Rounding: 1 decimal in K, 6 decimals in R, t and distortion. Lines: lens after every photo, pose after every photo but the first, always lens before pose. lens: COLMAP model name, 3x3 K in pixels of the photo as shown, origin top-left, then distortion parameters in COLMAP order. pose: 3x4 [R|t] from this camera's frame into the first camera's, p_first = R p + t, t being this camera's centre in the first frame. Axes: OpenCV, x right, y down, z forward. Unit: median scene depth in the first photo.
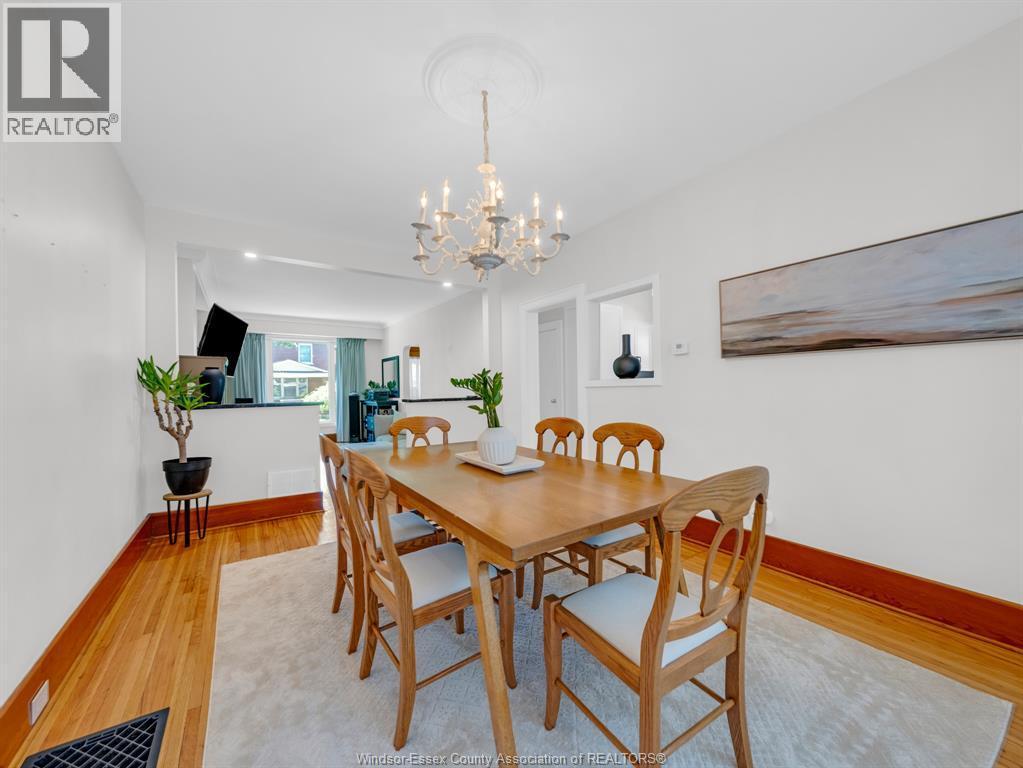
lens RADIAL K [[395.3, 0, 512.9], [0, 395.3, 388.6], [0, 0, 1]] dist [-0.002427, -0.000428]
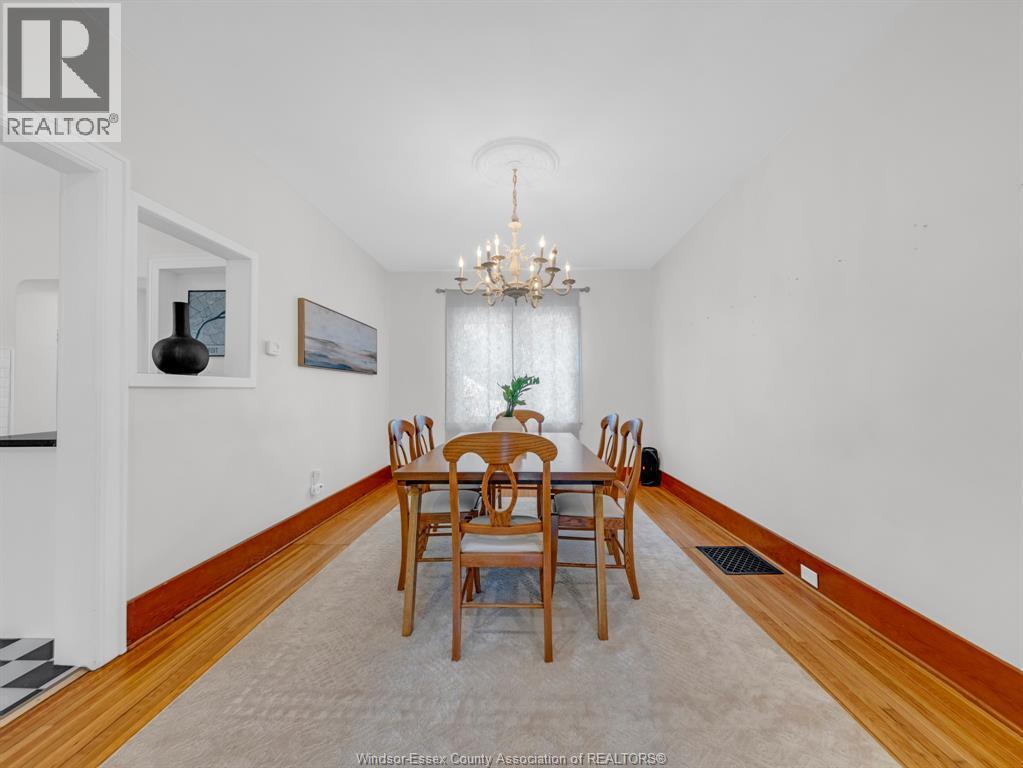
lens RADIAL K [[395.3, 0, 512.9], [0, 395.3, 388.6], [0, 0, 1]] dist [-0.002427, -0.000428]
pose [[-0.806397, 0.031341, 0.590544, -0.834672], [0.022905, 0.999501, -0.021768, 0.035394], [-0.590931, -0.004027, -0.806712, 2.068796]]
